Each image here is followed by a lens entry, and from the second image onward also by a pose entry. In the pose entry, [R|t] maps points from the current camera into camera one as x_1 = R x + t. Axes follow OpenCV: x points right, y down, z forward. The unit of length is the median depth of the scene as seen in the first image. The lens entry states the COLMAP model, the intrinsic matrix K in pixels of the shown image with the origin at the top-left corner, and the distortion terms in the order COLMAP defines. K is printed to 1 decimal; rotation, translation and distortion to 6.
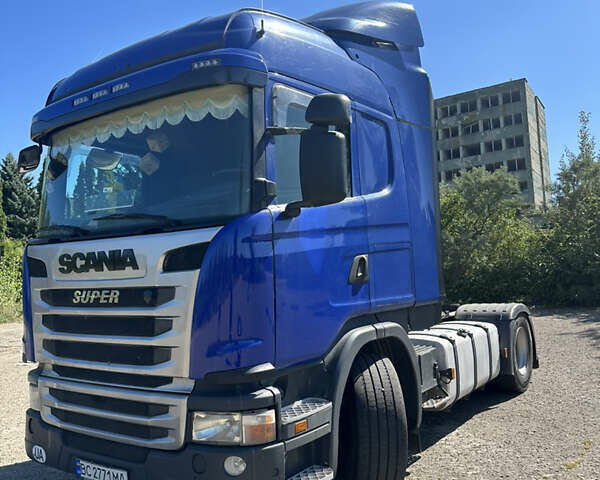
lens RADIAL K [[612.0, 0, 300.0], [0, 612.0, 240.0], [0, 0, 1]] dist [0.196129, -0.535418]
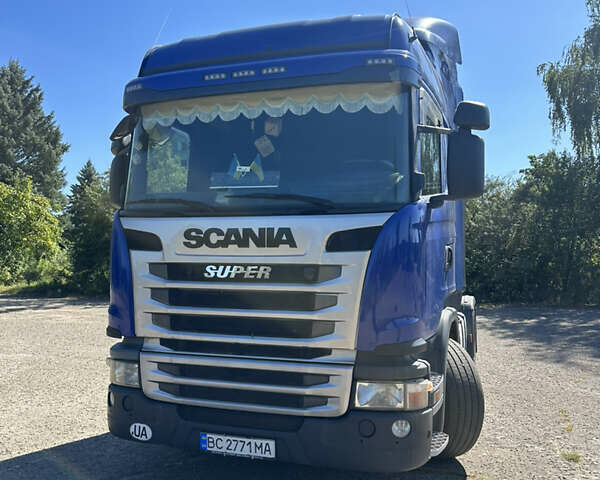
lens RADIAL K [[612.0, 0, 300.0], [0, 612.0, 240.0], [0, 0, 1]] dist [0.196129, -0.535418]
pose [[0.956932, 0.057099, 0.284642, -0.546958], [-0.060461, 0.998166, 0.003031, 0.030621], [-0.283947, -0.020110, 0.958629, -0.003689]]
